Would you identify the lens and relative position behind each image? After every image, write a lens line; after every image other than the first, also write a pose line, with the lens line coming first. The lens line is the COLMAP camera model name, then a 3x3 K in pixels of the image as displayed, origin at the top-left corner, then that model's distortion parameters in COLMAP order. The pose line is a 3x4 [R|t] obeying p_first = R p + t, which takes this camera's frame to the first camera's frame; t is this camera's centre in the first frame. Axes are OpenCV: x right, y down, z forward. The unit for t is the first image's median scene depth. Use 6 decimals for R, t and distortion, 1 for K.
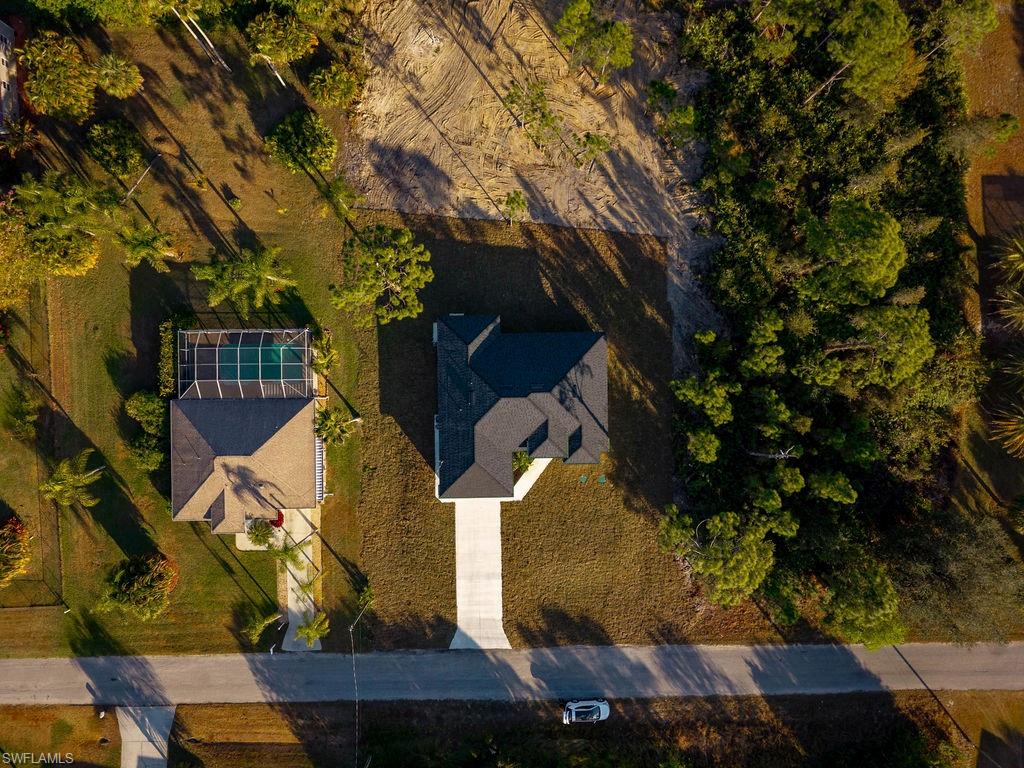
lens RADIAL K [[686.5, 0, 512.0], [0, 686.5, 384.0], [0, 0, 1]] dist [0.046747, -0.047926]
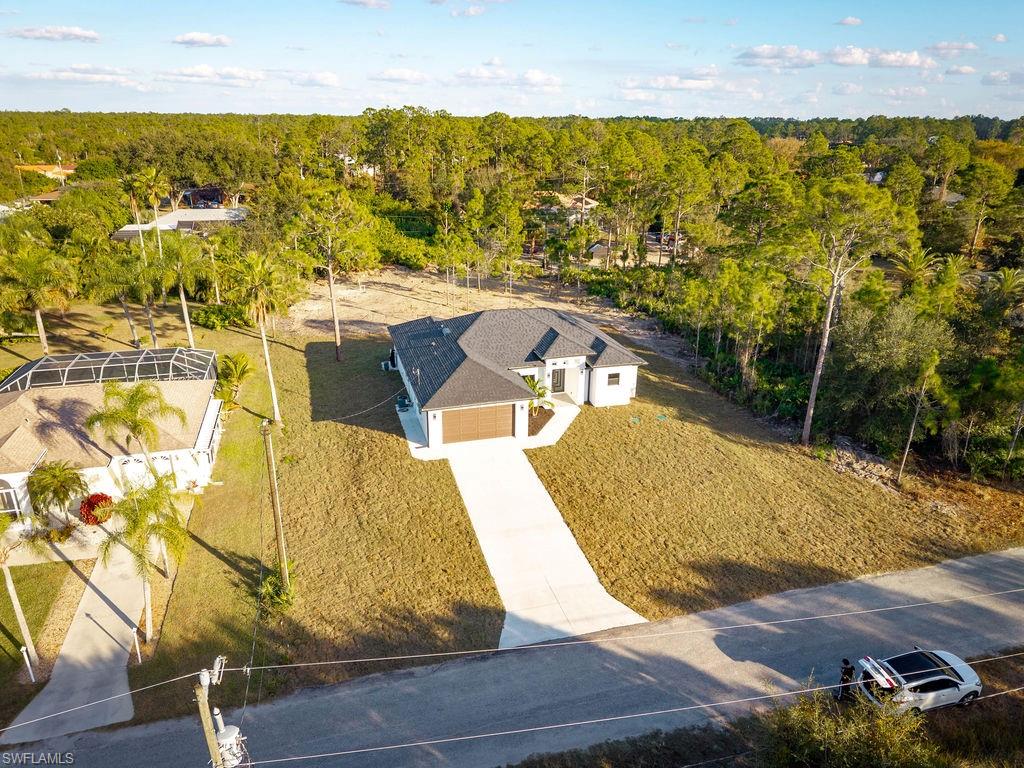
lens RADIAL K [[686.5, 0, 512.0], [0, 686.5, 384.0], [0, 0, 1]] dist [0.046747, -0.047926]
pose [[0.965860, -0.087990, 0.243666, -0.164117], [0.258999, 0.349318, -0.900498, 0.679448], [-0.005882, 0.932864, 0.360181, 0.723144]]
